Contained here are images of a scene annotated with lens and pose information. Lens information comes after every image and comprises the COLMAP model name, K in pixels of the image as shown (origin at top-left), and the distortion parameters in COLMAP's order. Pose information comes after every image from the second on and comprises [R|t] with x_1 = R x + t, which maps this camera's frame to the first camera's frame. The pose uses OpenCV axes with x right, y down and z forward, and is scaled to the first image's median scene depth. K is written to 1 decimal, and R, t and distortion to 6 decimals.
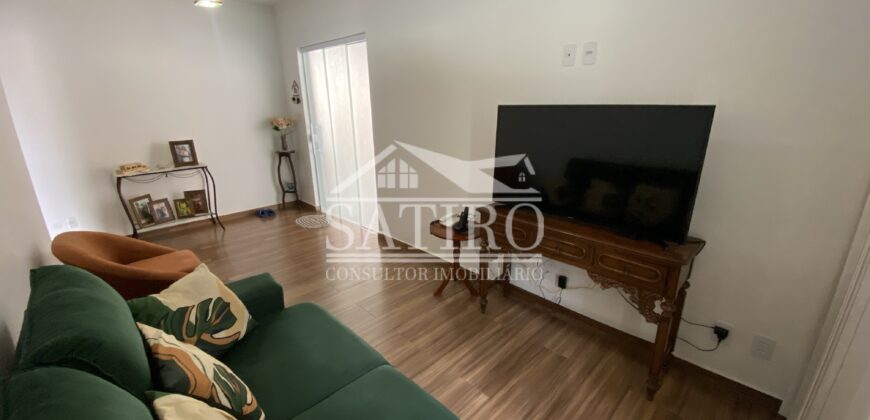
lens RADIAL K [[352.8, 0, 435.0], [0, 352.8, 210.0], [0, 0, 1]] dist [0.000443, 0.000003]
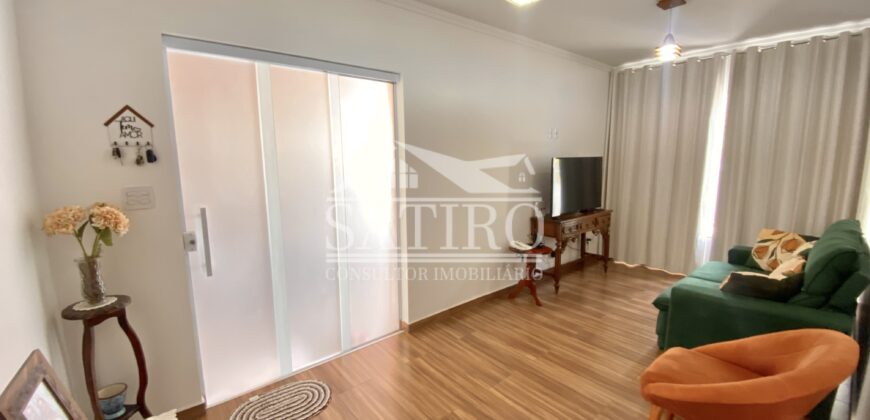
lens RADIAL K [[352.8, 0, 435.0], [0, 352.8, 210.0], [0, 0, 1]] dist [0.000443, 0.000003]
pose [[0.115360, -0.124019, 0.985551, -0.739762], [0.316165, 0.945160, 0.081928, -0.186632], [-0.941664, 0.302146, 0.148244, 0.664780]]
